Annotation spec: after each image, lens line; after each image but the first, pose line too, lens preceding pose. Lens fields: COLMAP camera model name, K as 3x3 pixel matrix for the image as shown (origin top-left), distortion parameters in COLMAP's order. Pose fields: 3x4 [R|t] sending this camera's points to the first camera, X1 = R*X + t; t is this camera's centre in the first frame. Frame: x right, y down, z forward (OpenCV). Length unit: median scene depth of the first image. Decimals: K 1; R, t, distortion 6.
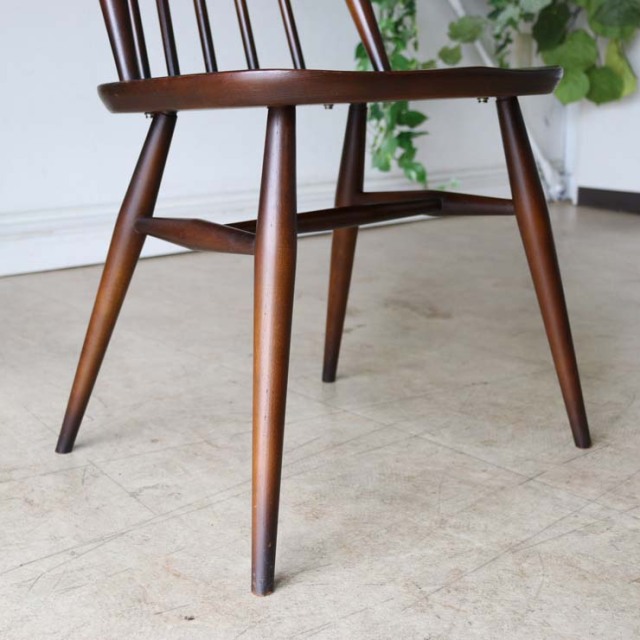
lens RADIAL K [[1040.6, 0, 320.0], [0, 1040.6, 320.0], [0, 0, 1]] dist [-0.089456, 0.153757]
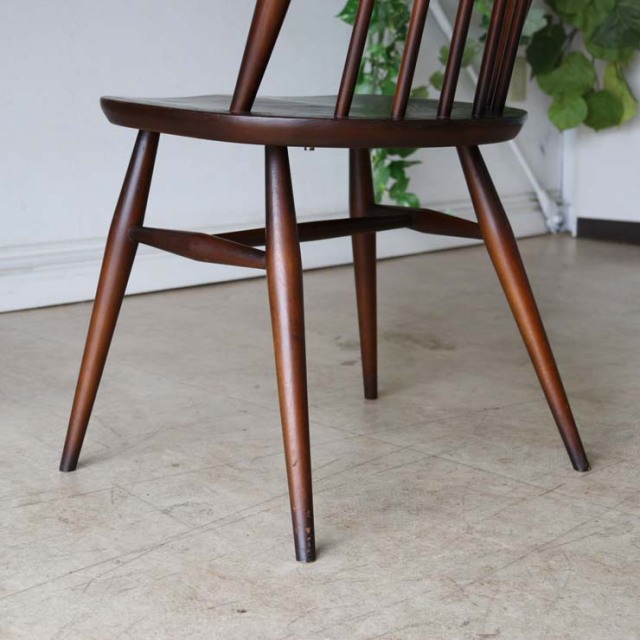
lens RADIAL K [[1179.1, 0, 320.0], [0, 1179.1, 320.0], [0, 0, 1]] dist [-0.045185, 0.196245]
pose [[0.999377, -0.014097, 0.032367, -0.058181], [0.015662, 0.998694, -0.048632, 0.035886], [-0.031639, 0.049109, 0.998292, -0.161904]]
